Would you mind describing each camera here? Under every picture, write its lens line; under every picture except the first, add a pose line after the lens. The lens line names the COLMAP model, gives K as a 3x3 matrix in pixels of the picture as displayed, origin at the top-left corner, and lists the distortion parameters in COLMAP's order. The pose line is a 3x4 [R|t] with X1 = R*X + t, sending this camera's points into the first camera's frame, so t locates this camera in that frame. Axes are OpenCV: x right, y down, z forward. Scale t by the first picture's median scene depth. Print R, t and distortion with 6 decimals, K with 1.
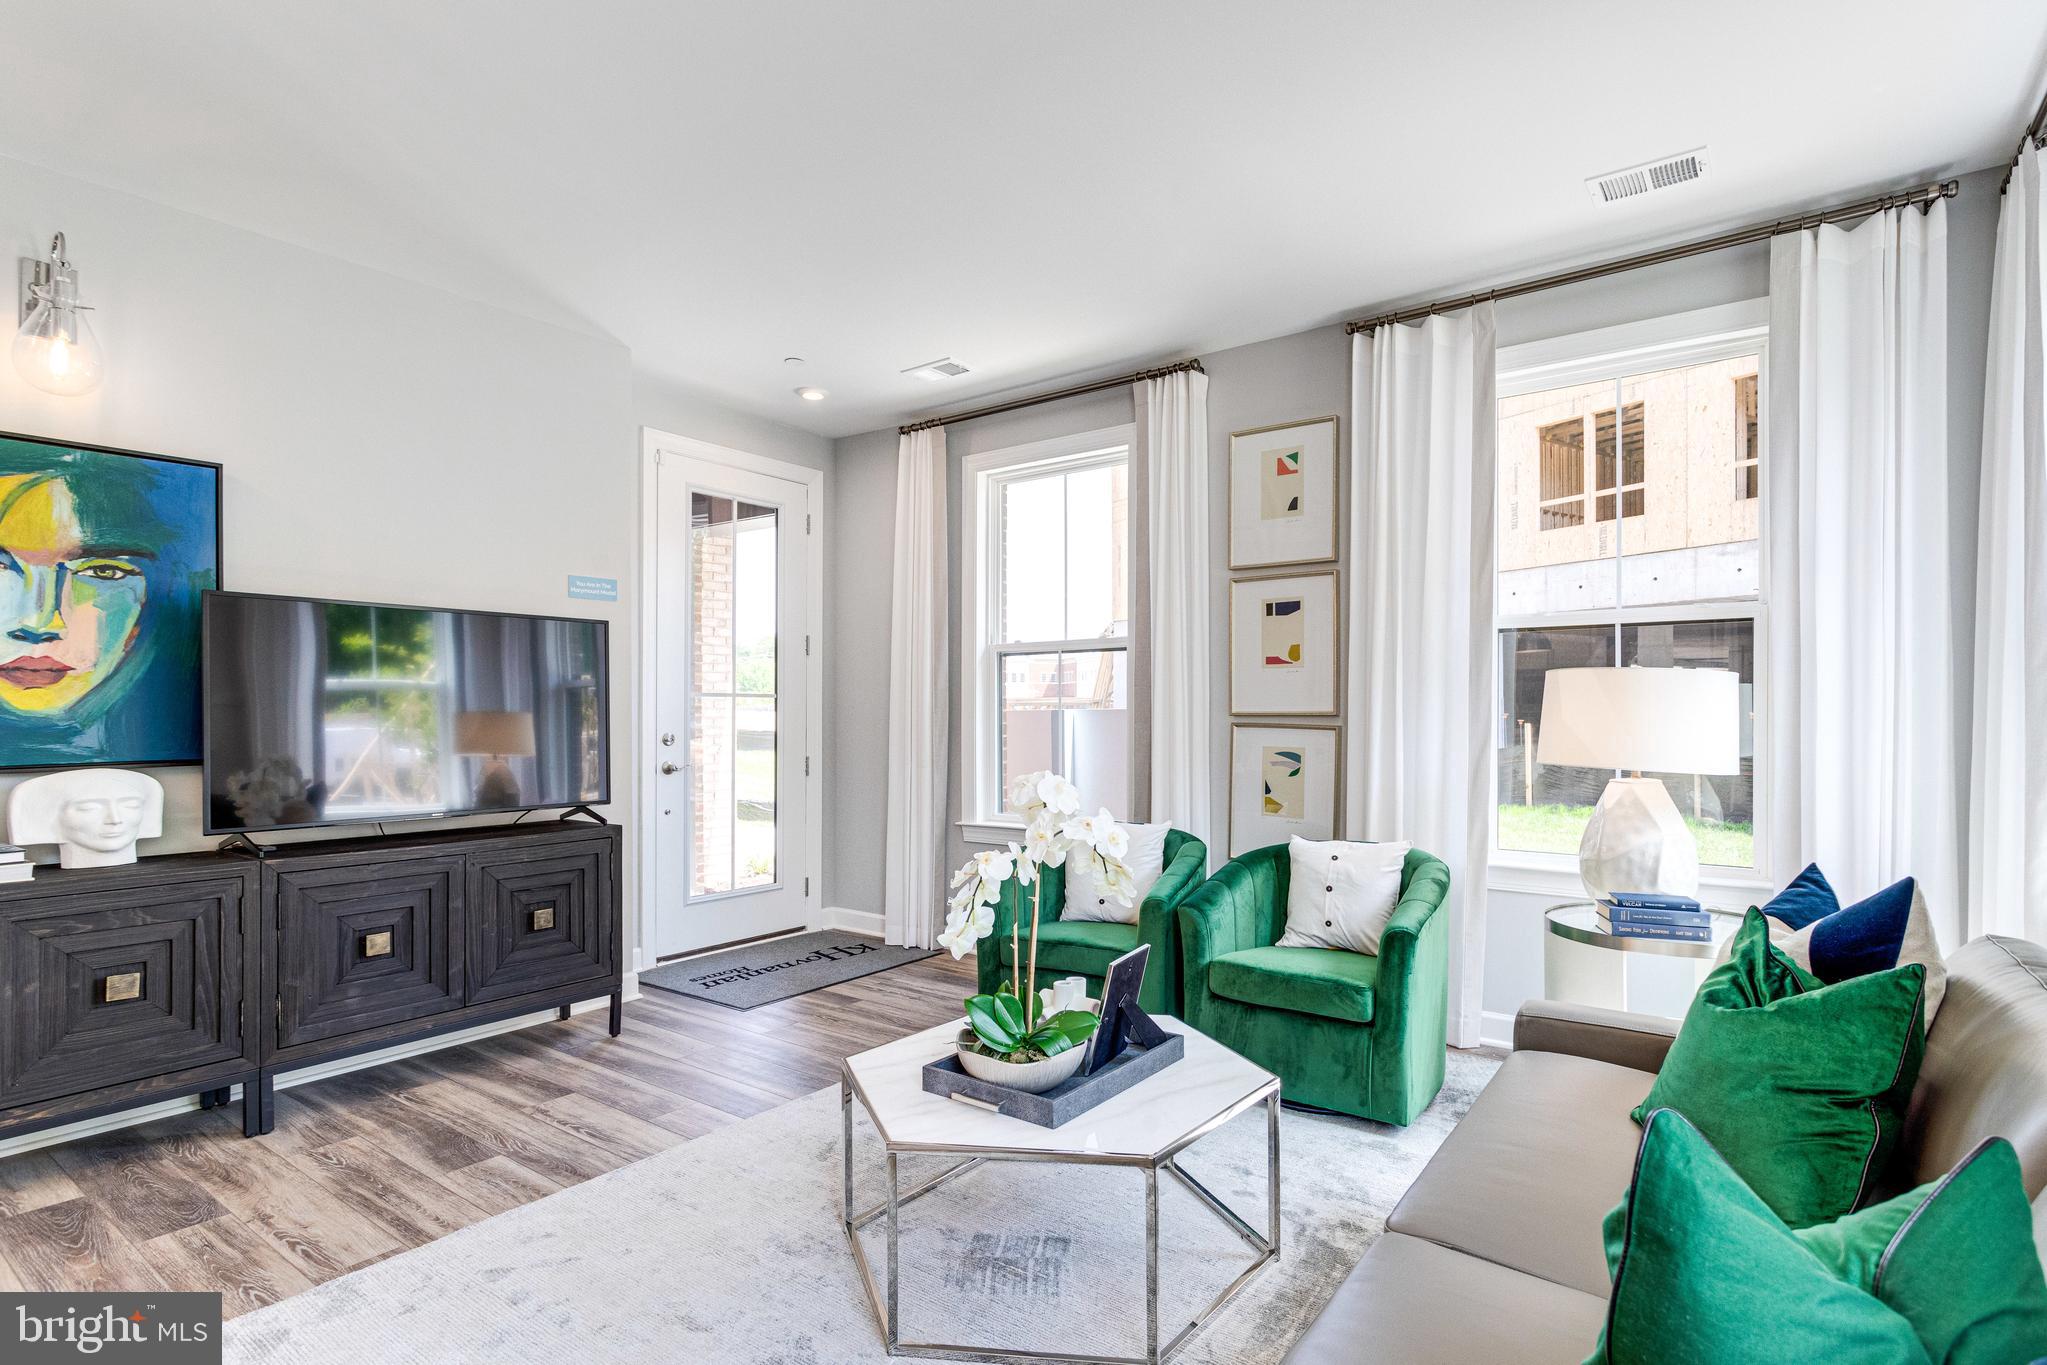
lens RADIAL K [[1028.5, 0, 1064.2], [0, 1028.5, 716.1], [0, 0, 1]] dist [0.004200, 0.000459]
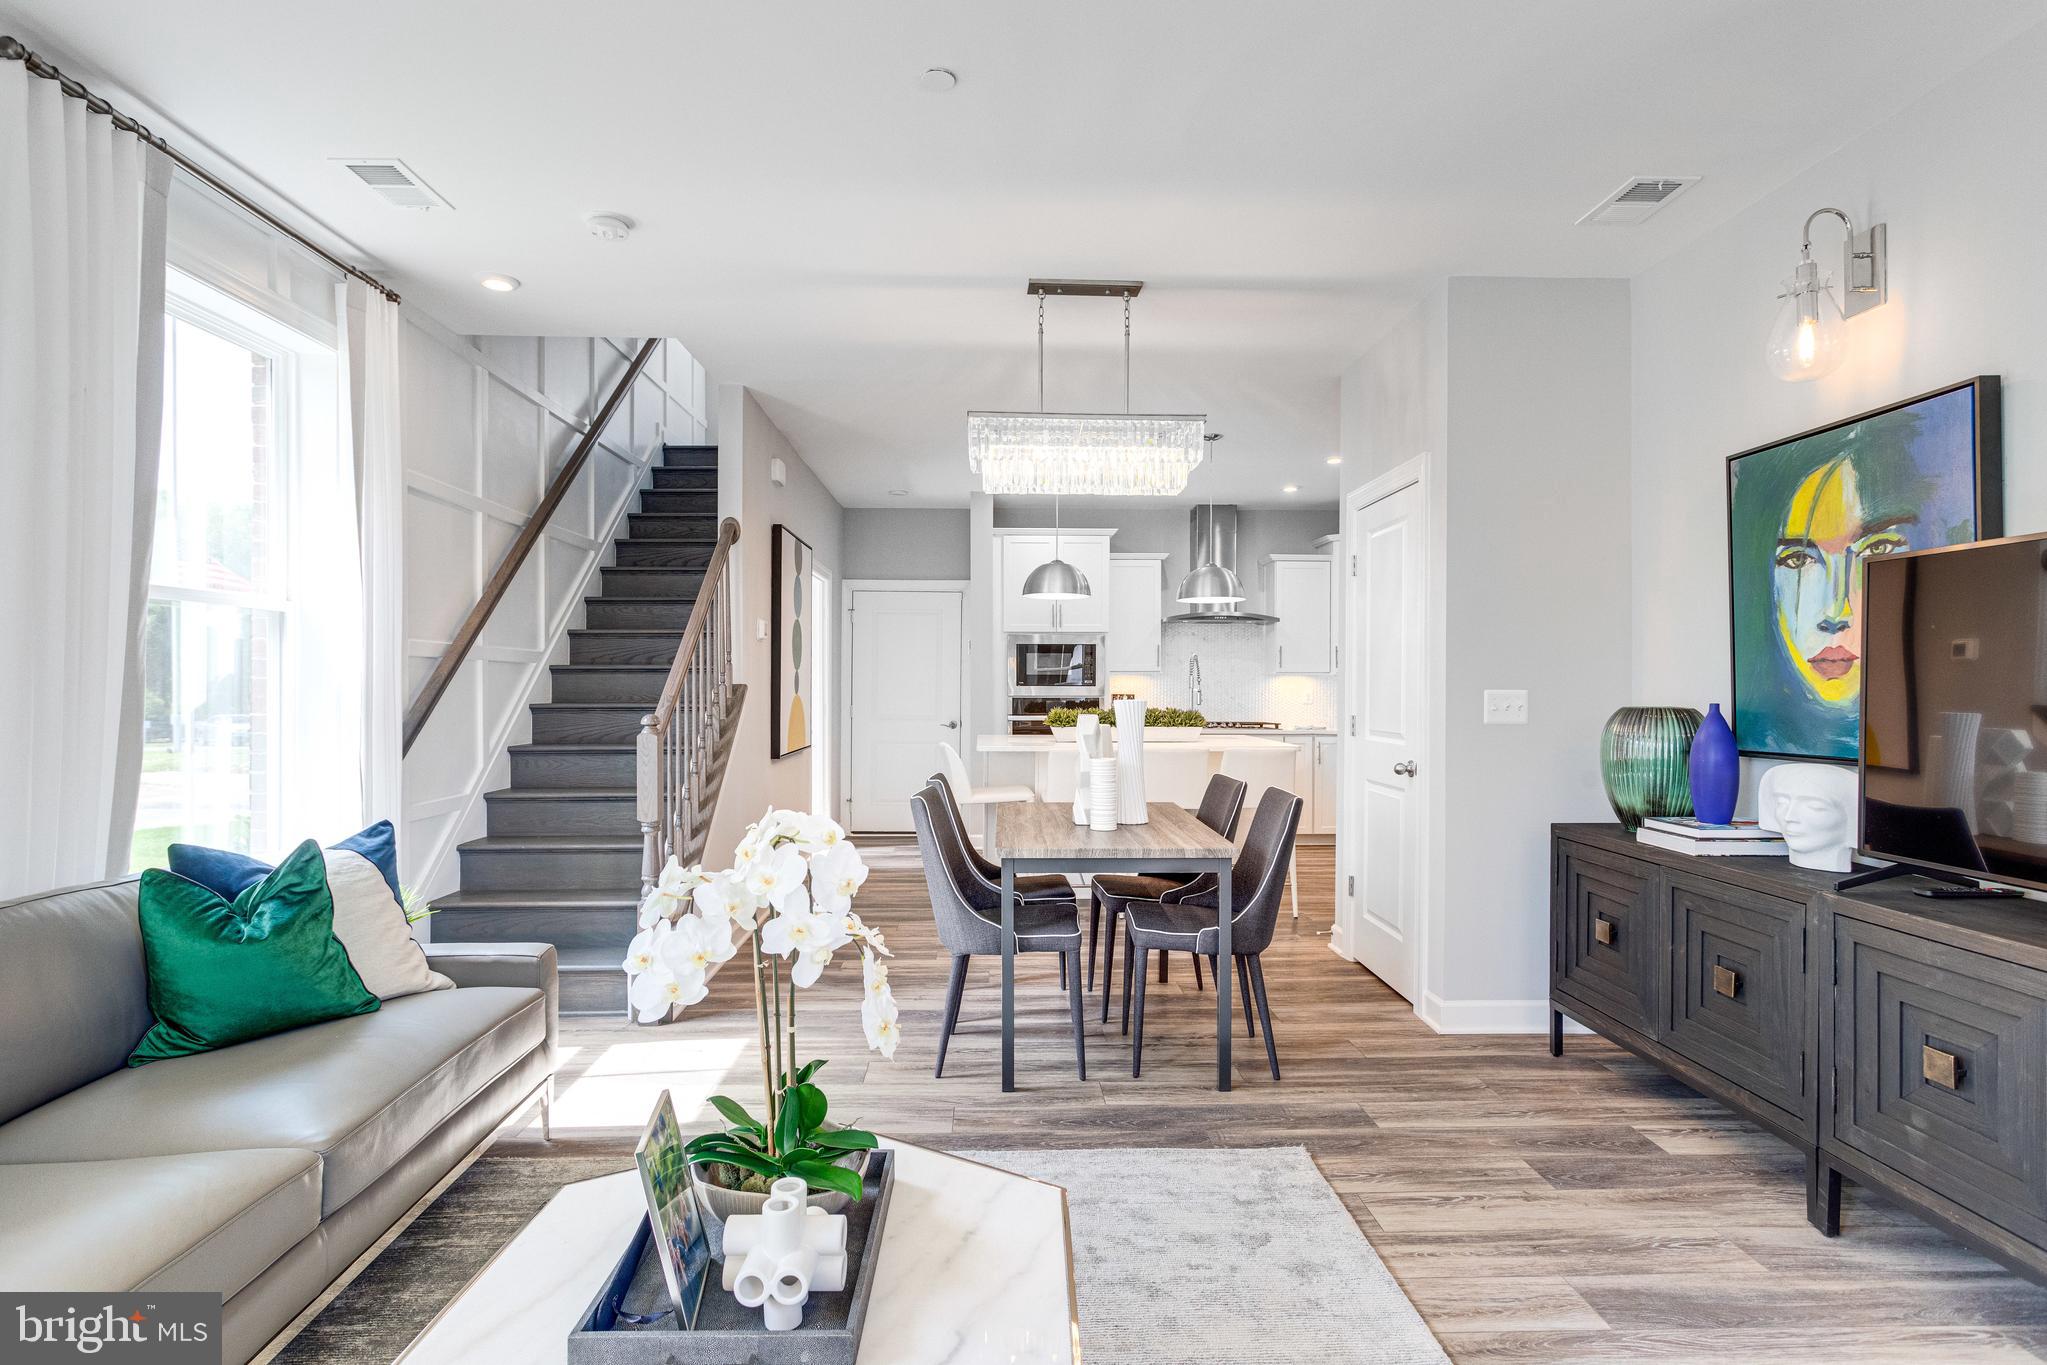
lens RADIAL K [[1000.6, 0, 1017.5], [0, 1000.6, 687.9], [0, 0, 1]] dist [0.001745, 0.001429]
pose [[-0.793801, 0.003201, -0.608169, 0.169128], [-0.002488, 0.999961, 0.008510, -0.020529], [0.608172, 0.008268, -0.793762, 1.071349]]
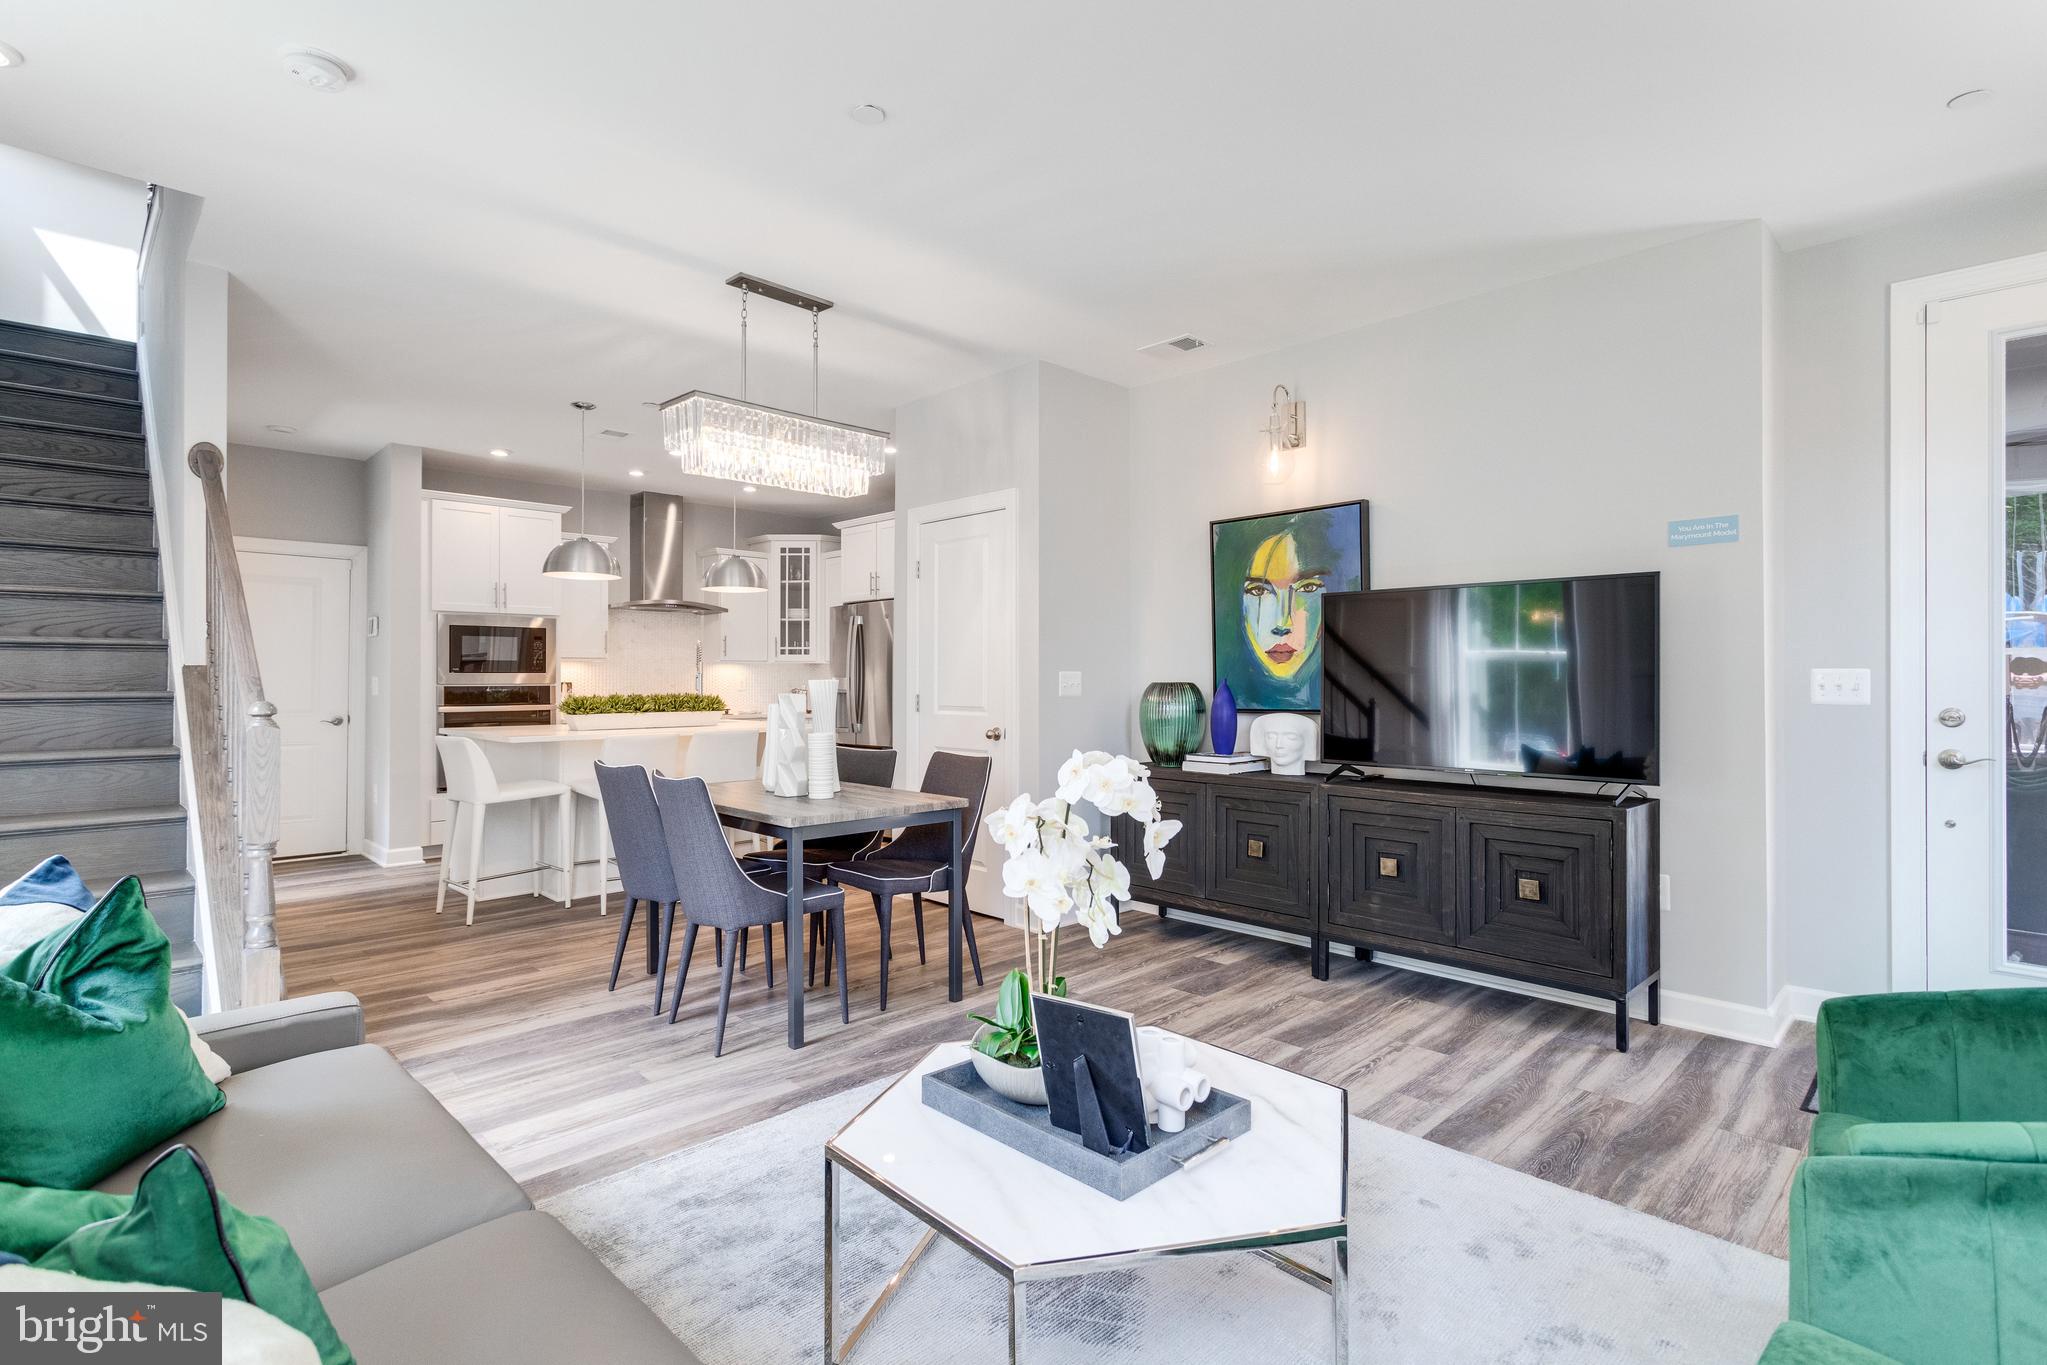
lens RADIAL K [[983.1, 0, 1035.8], [0, 983.1, 671.1], [0, 0, 1]] dist [0.001980, 0.000621]
pose [[-0.164416, -0.003987, -0.986383, 0.522411], [-0.003658, 0.999987, -0.003432, -0.006044], [0.986384, 0.003043, -0.164429, 0.725604]]
